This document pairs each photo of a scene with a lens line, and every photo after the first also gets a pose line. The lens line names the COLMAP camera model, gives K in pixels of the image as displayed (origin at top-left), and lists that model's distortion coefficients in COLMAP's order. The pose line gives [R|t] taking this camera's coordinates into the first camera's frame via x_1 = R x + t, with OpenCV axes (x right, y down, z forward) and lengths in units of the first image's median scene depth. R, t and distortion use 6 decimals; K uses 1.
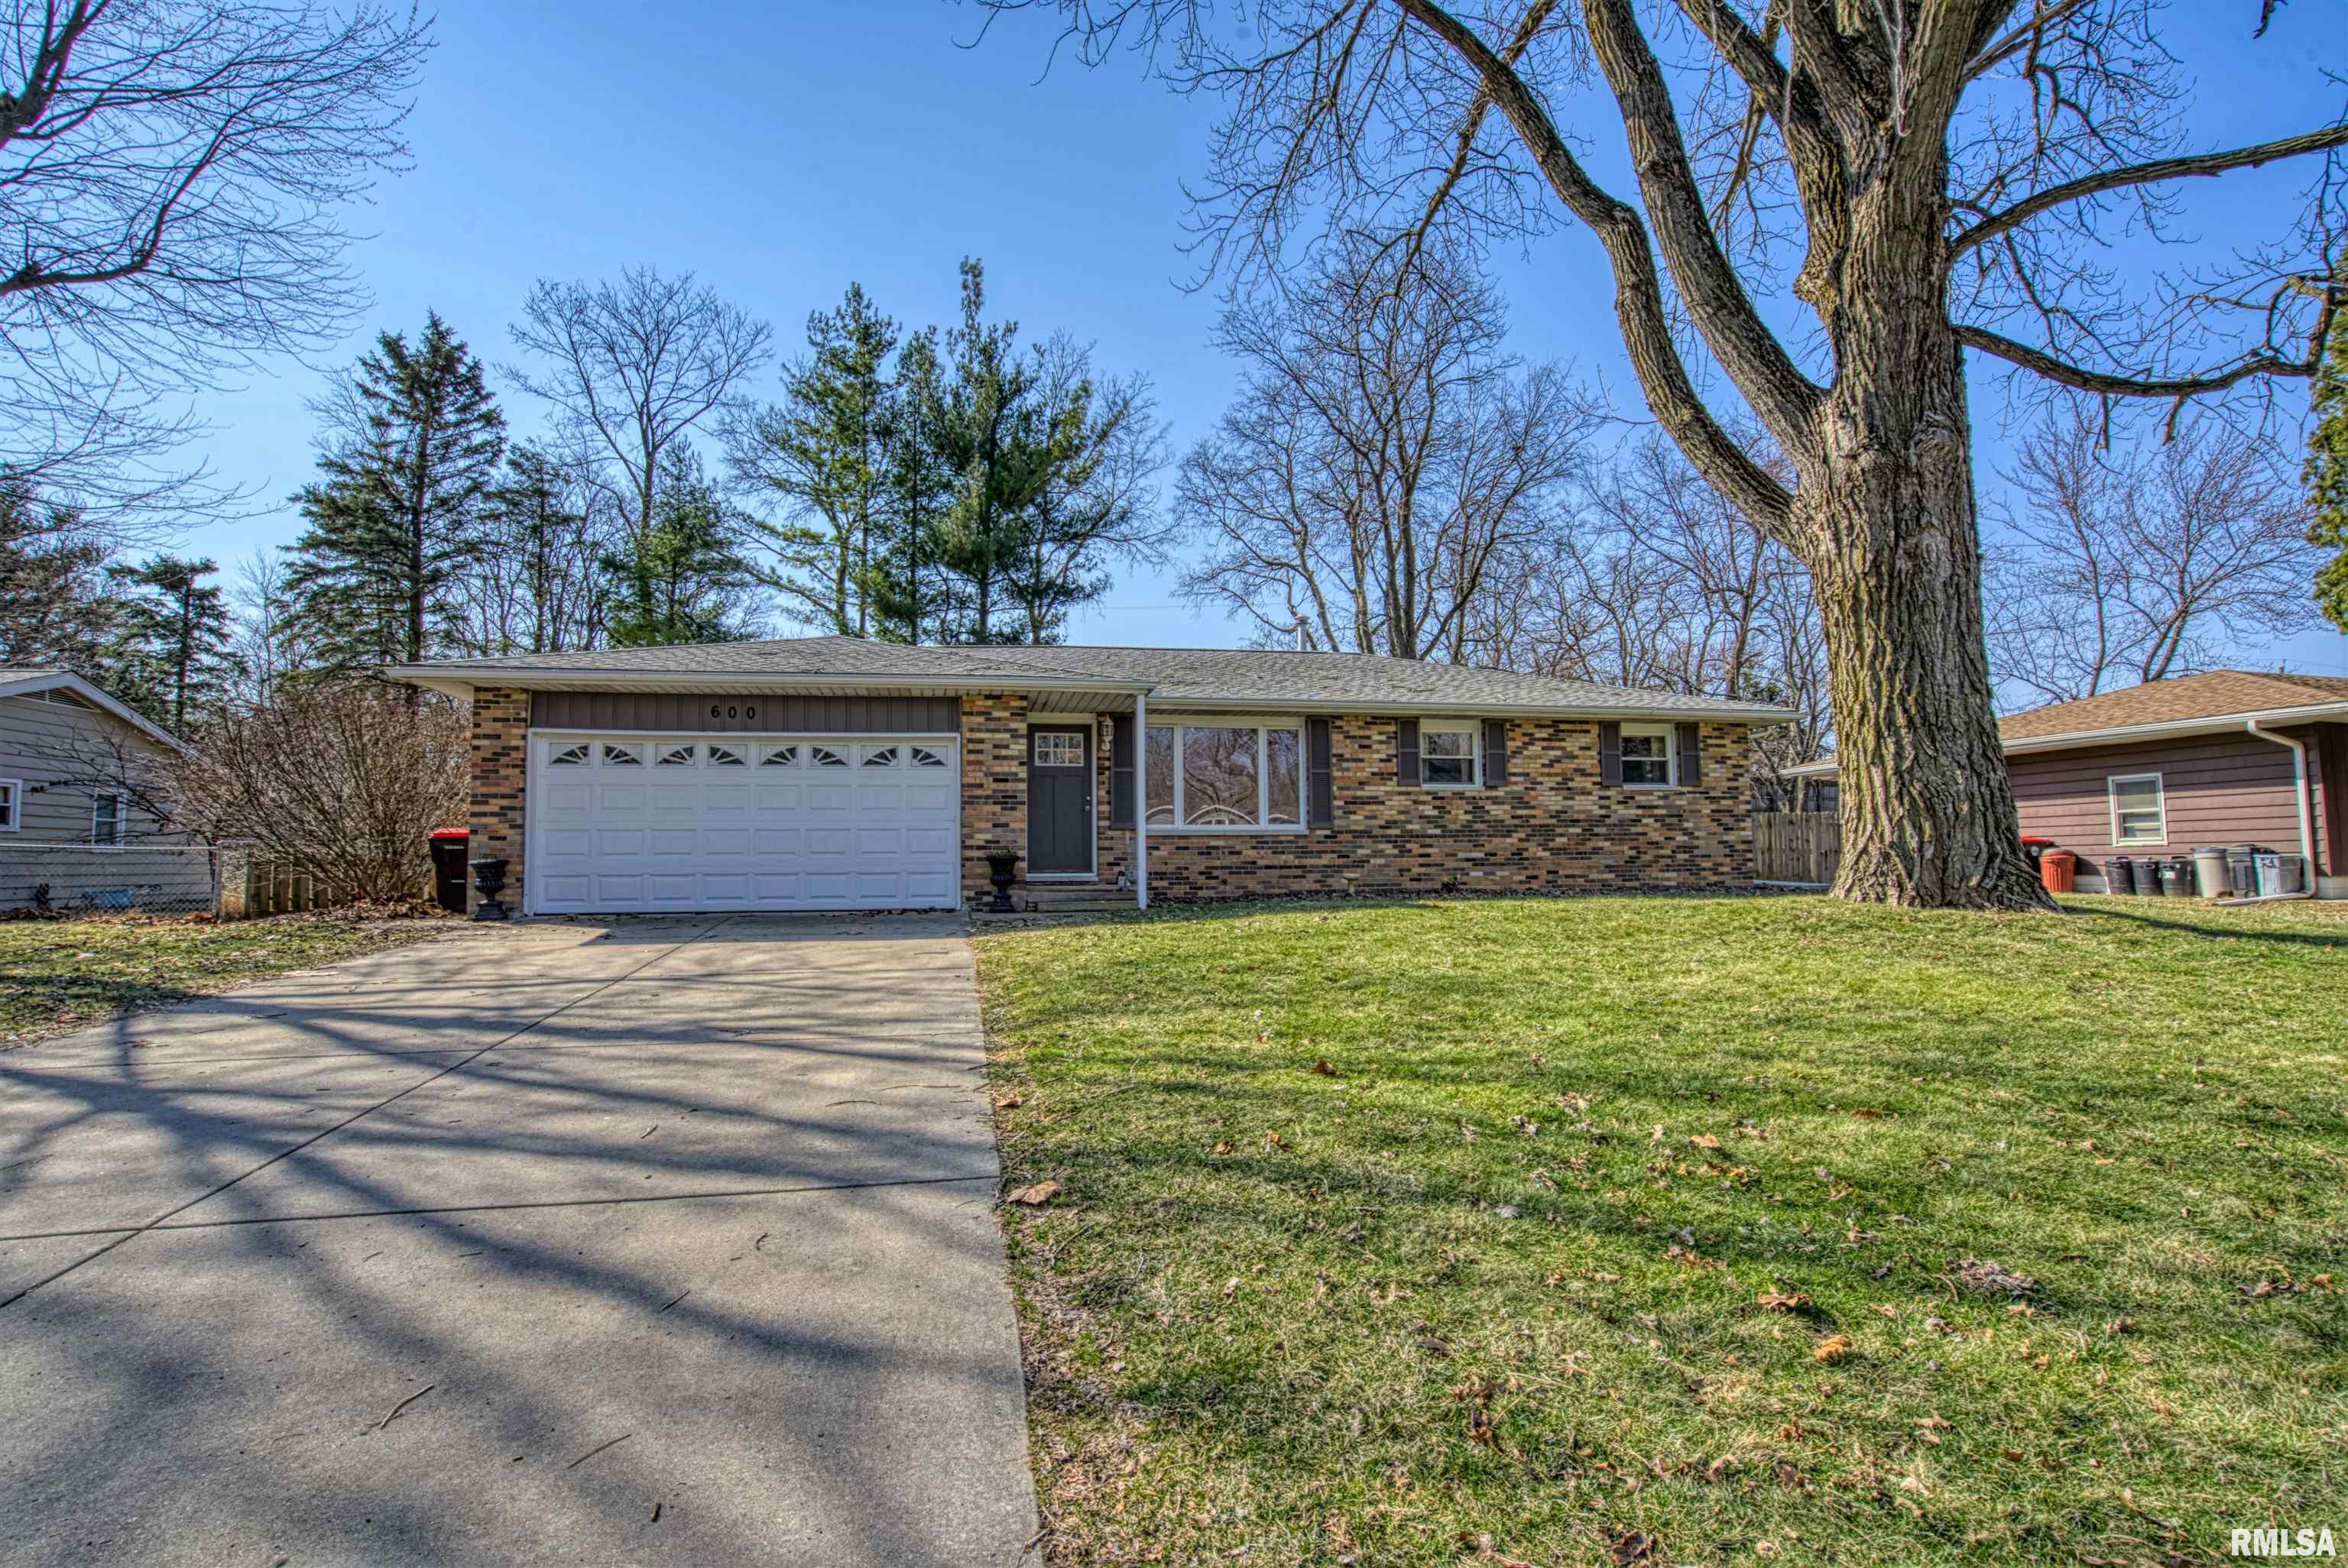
lens RADIAL K [[1096.3, 0, 1169.5], [0, 1096.3, 787.2], [0, 0, 1]] dist [-0.058621, 0.027002]
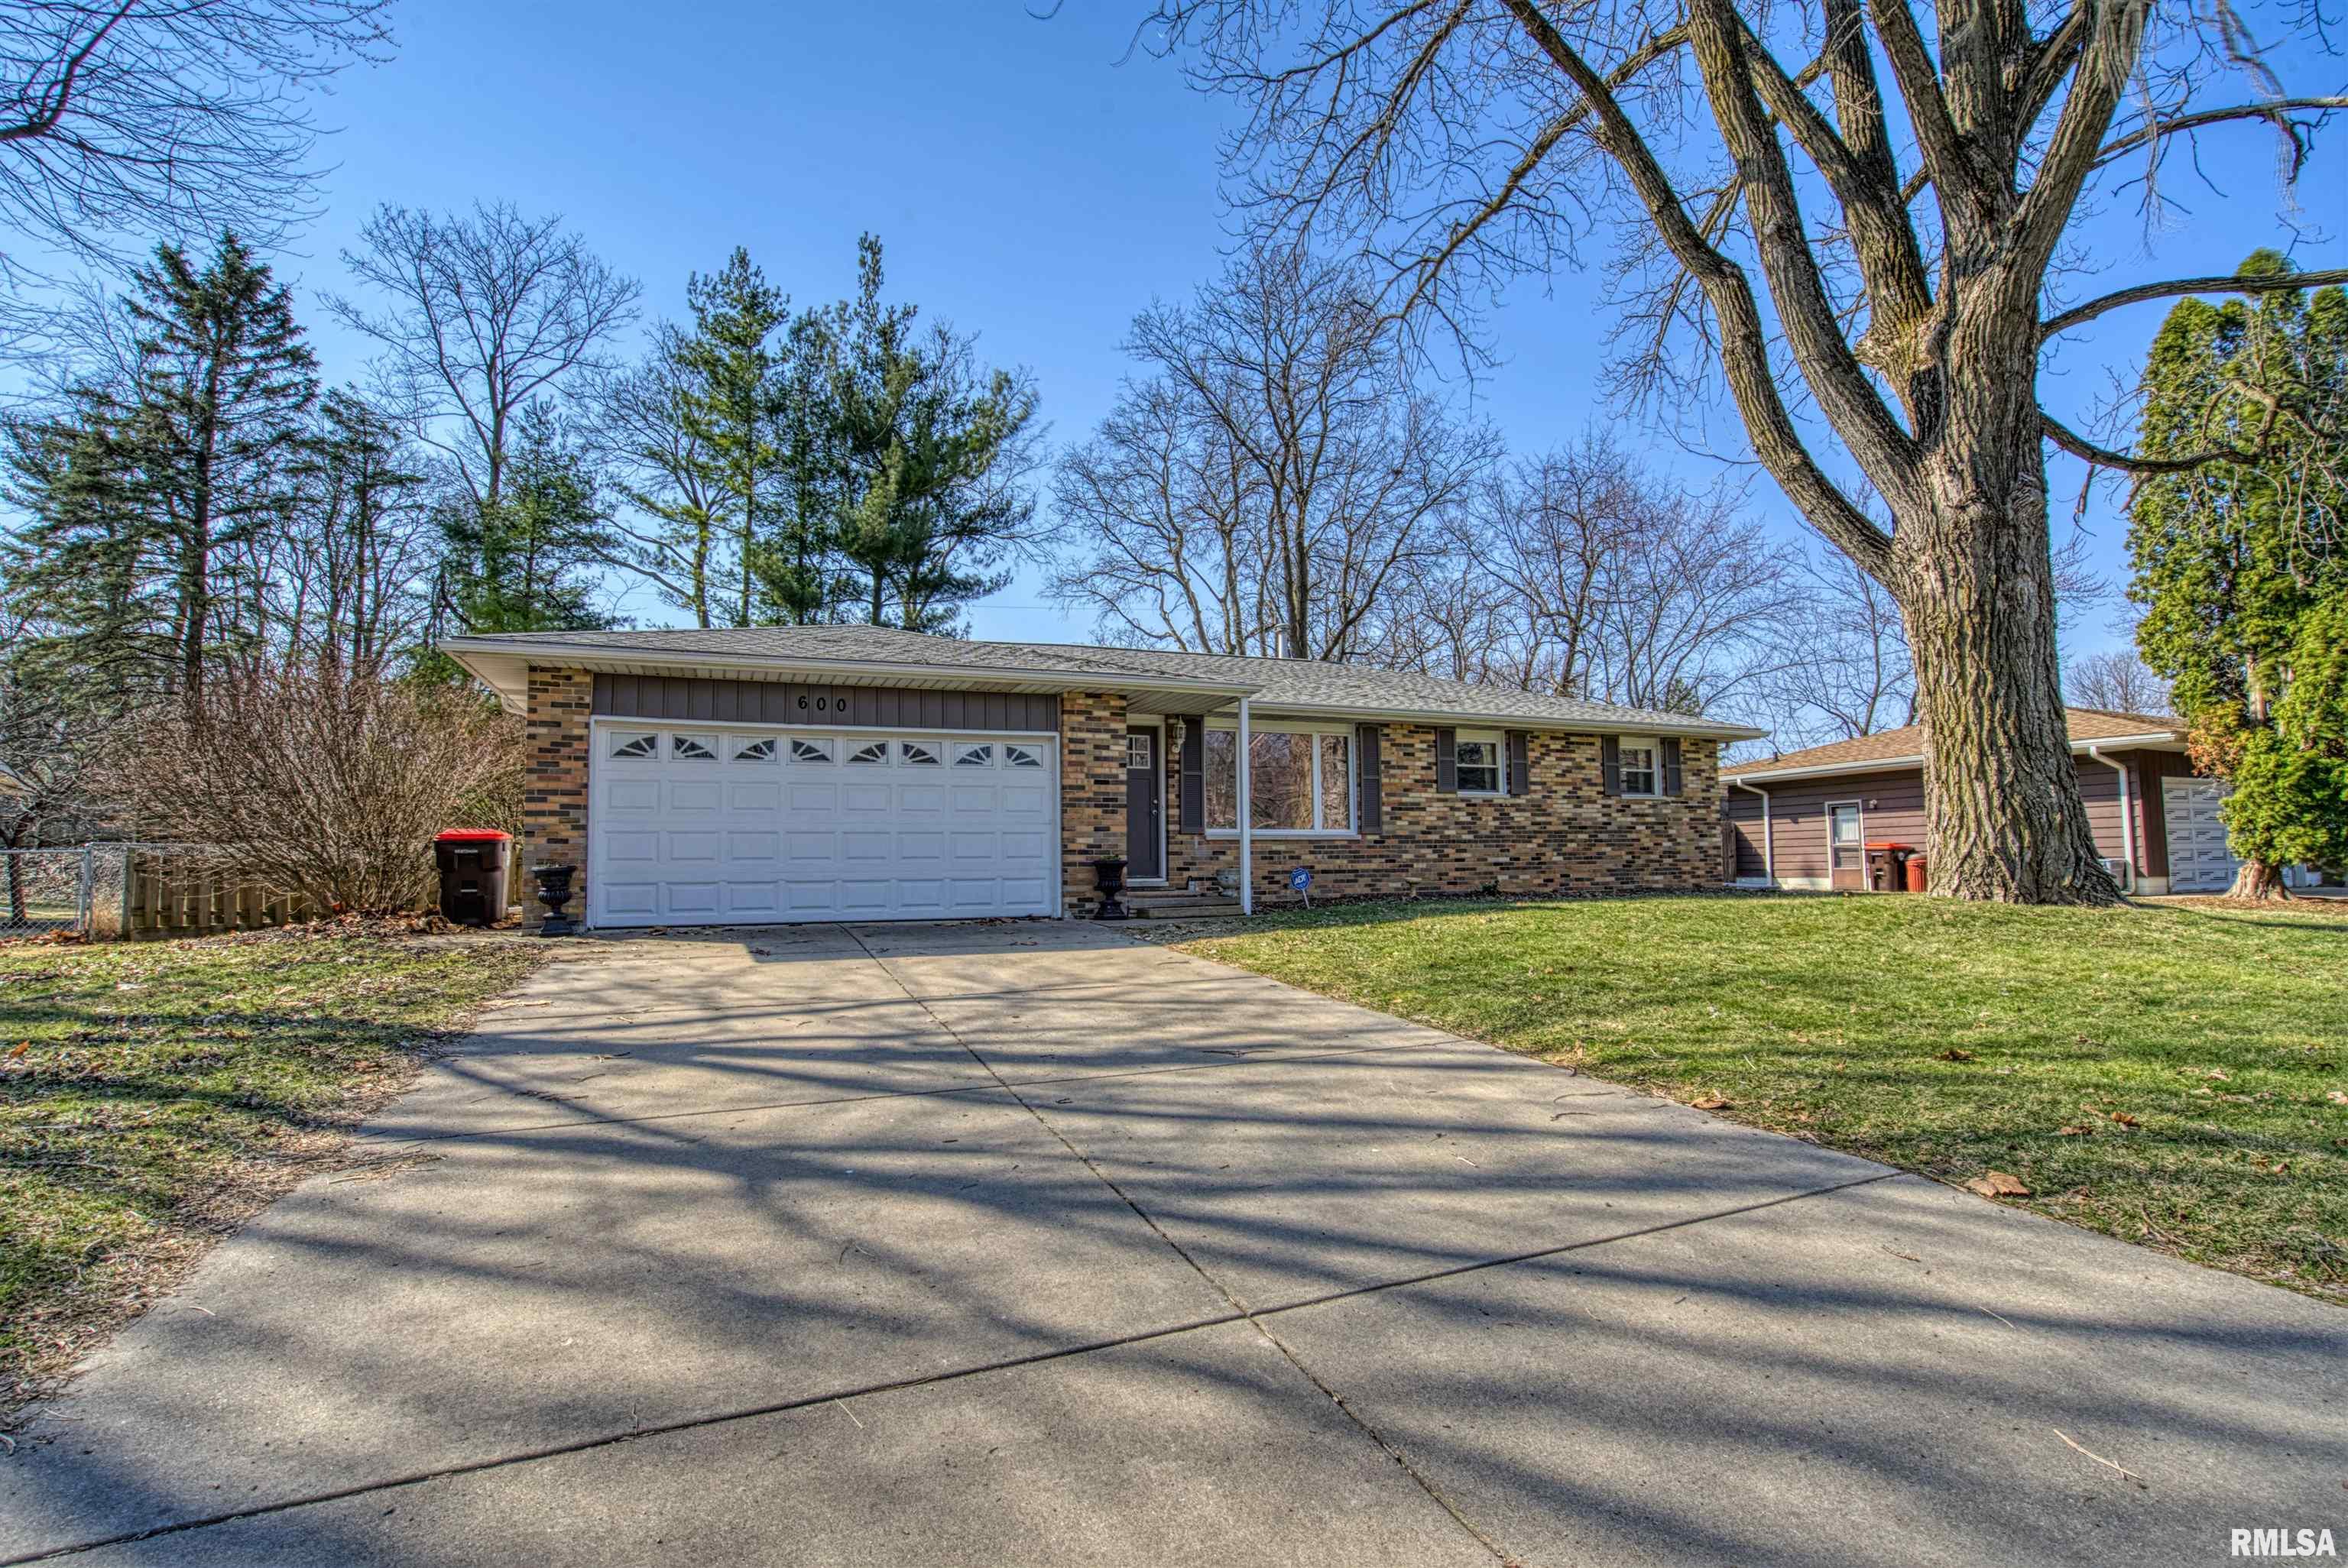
lens RADIAL K [[1096.3, 0, 1169.5], [0, 1096.3, 787.2], [0, 0, 1]] dist [-0.058621, 0.027002]
pose [[0.980072, 0.012974, 0.198220, -0.247296], [-0.012102, 0.999911, -0.005611, 0.002380], [-0.198275, 0.003100, 0.980142, 0.036443]]
